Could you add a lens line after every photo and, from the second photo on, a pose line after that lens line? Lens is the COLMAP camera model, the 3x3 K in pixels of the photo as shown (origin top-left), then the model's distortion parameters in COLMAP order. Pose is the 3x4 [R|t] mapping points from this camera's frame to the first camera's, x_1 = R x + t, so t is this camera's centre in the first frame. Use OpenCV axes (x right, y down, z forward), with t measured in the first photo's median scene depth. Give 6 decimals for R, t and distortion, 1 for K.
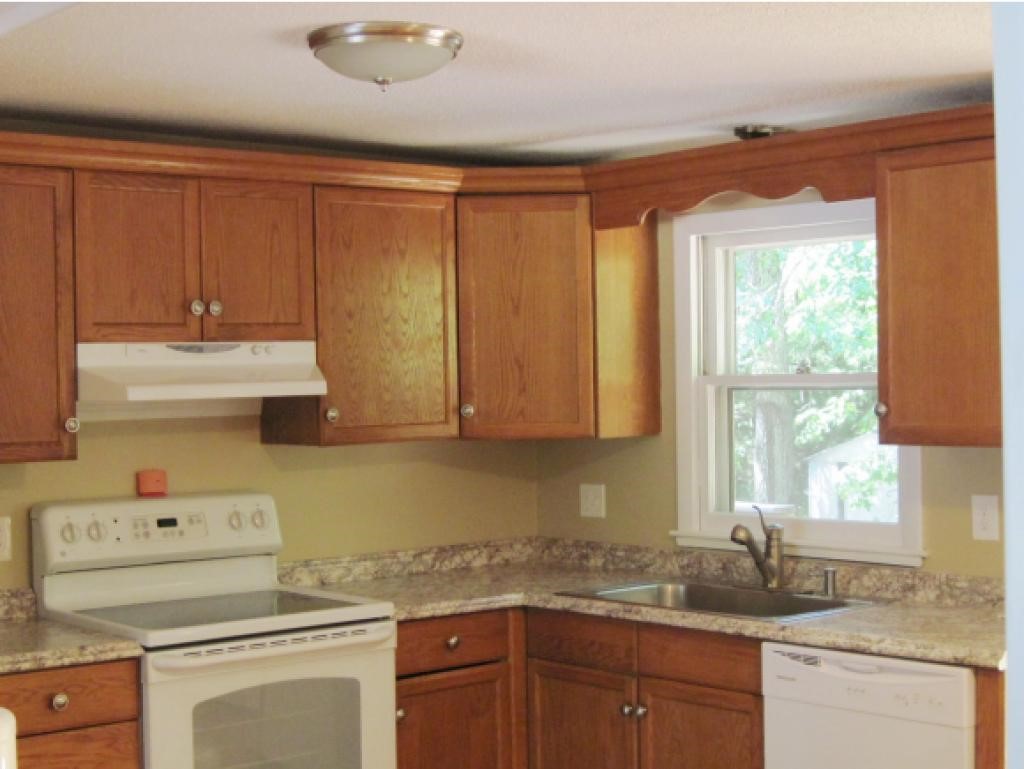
lens RADIAL K [[1610.1, 0, 508.5], [0, 1610.1, 416.8], [0, 0, 1]] dist [-0.132834, 0.035307]
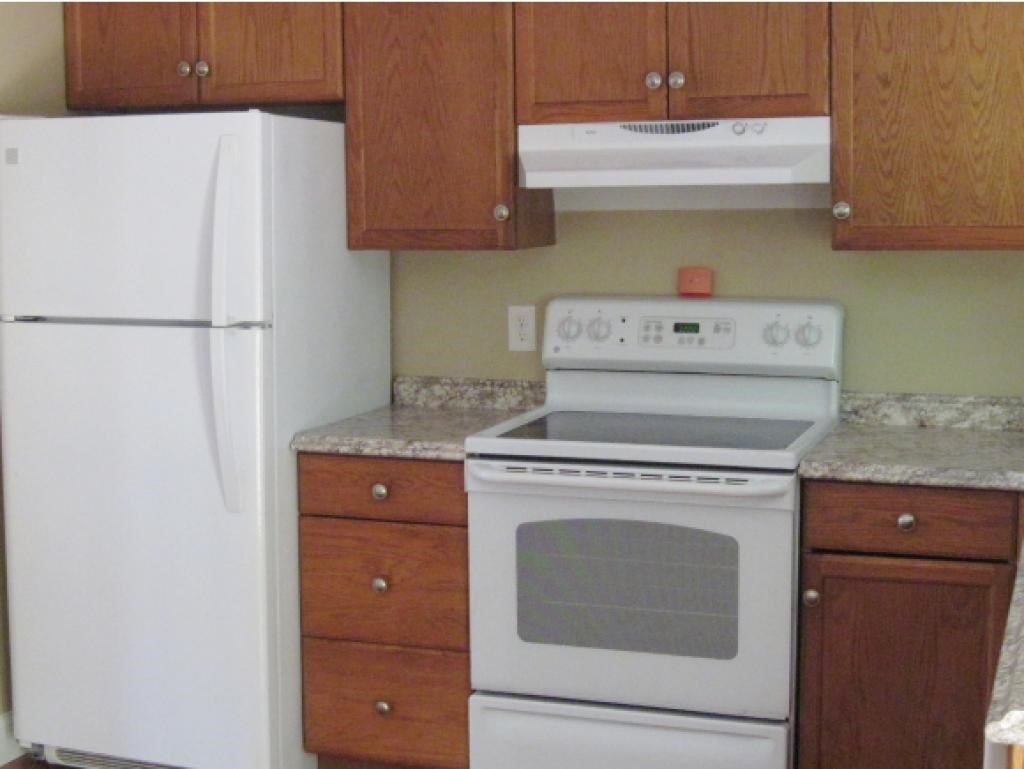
lens RADIAL K [[1610.1, 0, 508.5], [0, 1610.1, 416.8], [0, 0, 1]] dist [-0.132834, 0.035307]
pose [[0.473608, 0.134138, -0.870461, 0.515474], [-0.017527, 0.989574, 0.142957, -0.010229], [0.880561, -0.052449, 0.471021, 0.489719]]
